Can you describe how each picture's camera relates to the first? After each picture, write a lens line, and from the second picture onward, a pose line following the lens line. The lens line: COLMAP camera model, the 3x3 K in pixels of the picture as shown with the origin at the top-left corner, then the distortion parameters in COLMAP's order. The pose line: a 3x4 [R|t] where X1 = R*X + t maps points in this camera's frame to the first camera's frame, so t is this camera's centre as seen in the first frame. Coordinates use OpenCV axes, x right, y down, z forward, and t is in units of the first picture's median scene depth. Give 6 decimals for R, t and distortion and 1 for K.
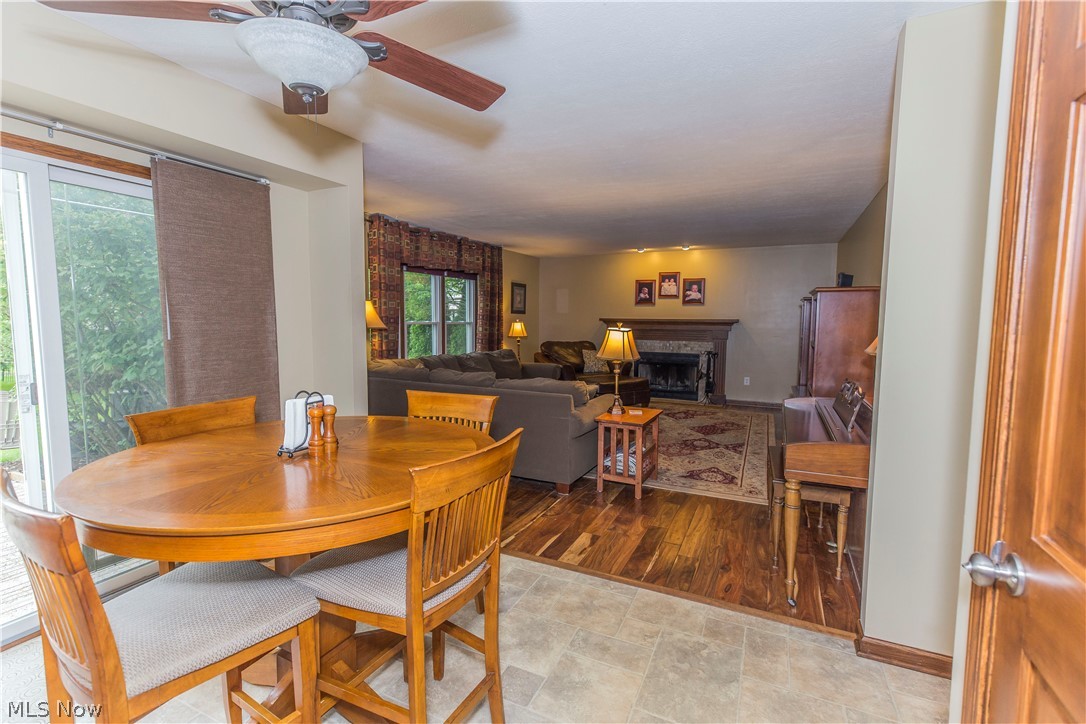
lens RADIAL K [[497.6, 0, 549.5], [0, 497.6, 359.7], [0, 0, 1]] dist [-0.001988, -0.000982]
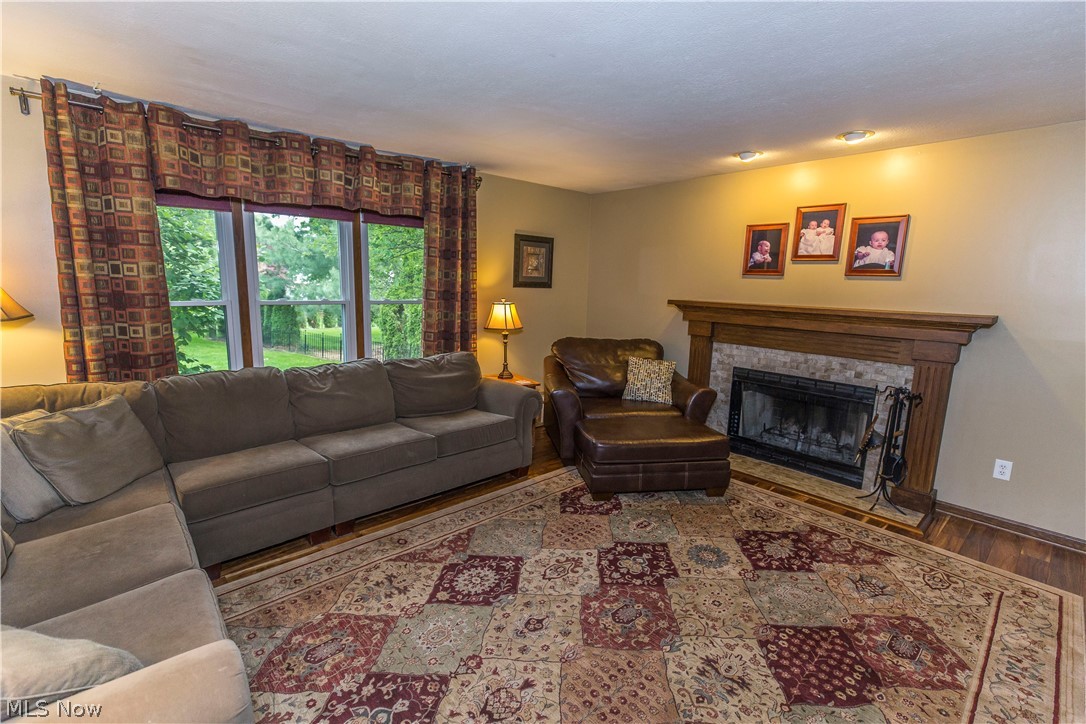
lens RADIAL K [[497.6, 0, 533.7], [0, 497.6, 363.5], [0, 0, 1]] dist [-0.001988, -0.000982]
pose [[0.919924, 0.081088, -0.383620, 0.188028], [-0.053083, 0.995130, 0.083054, -0.054955], [0.388487, -0.056040, 0.919749, 0.471818]]
